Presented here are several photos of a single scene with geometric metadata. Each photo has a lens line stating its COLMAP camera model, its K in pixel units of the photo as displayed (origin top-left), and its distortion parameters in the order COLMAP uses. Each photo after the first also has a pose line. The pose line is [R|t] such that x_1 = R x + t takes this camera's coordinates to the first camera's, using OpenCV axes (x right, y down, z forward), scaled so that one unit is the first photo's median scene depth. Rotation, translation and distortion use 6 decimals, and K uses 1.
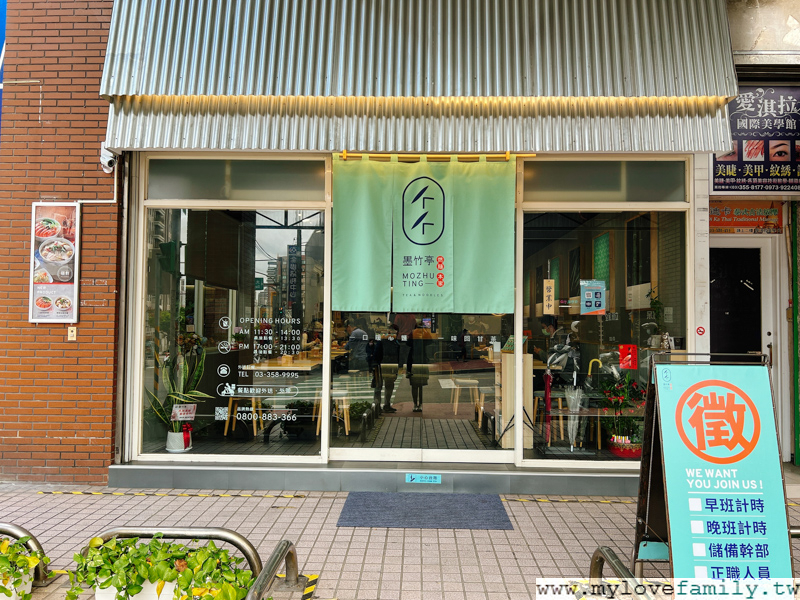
lens RADIAL K [[606.8, 0, 400.0], [0, 606.8, 300.0], [0, 0, 1]] dist [0.000989, -0.000074]
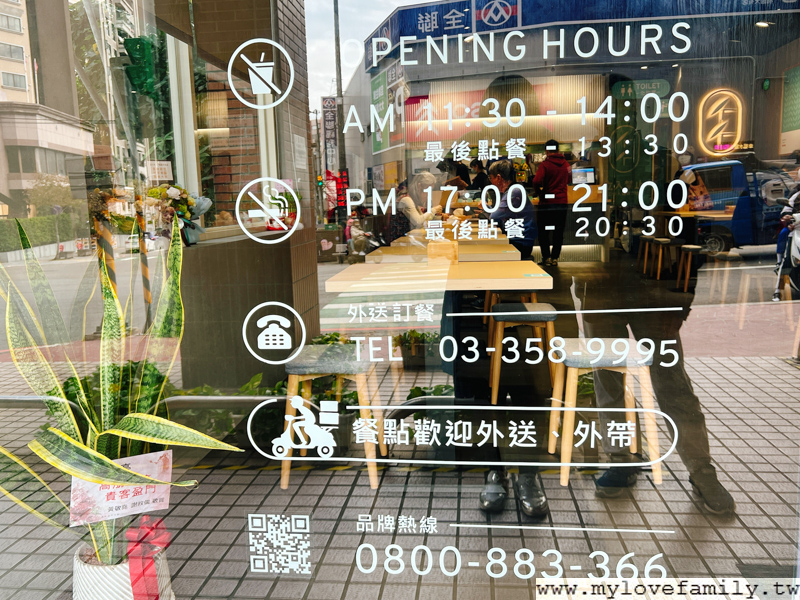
lens RADIAL K [[693.4, 0, 400.0], [0, 693.4, 300.0], [0, 0, 1]] dist [0.000310, 0.000132]
pose [[0.996411, -0.027174, -0.080171, -0.232896], [0.041536, 0.982176, 0.183315, 0.067194], [0.073761, -0.185987, 0.979780, 0.790084]]
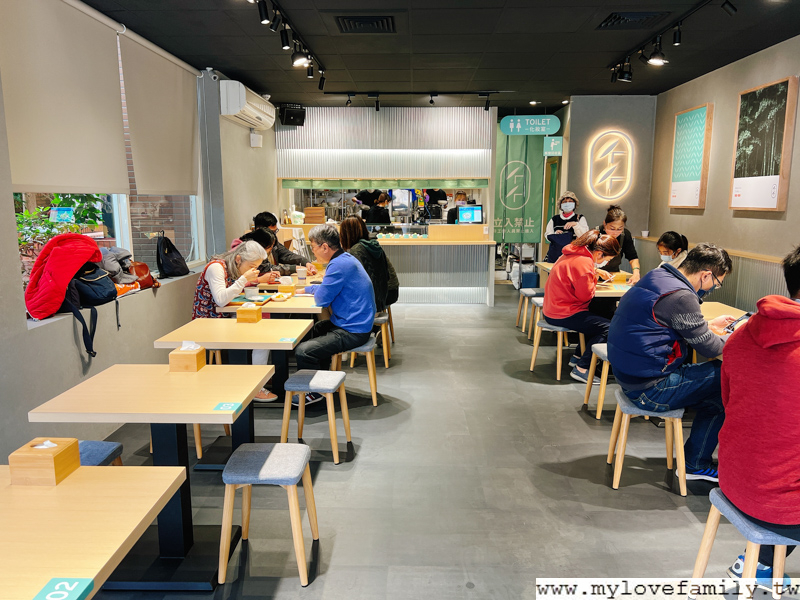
lens RADIAL K [[606.8, 0, 400.0], [0, 606.8, 300.0], [0, 0, 1]] dist [0.000989, -0.000074]
pose [[0.999933, -0.009070, 0.007236, -0.214022], [0.007417, 0.979250, 0.202522, 0.059497], [-0.008923, -0.202455, 0.979251, 0.834064]]
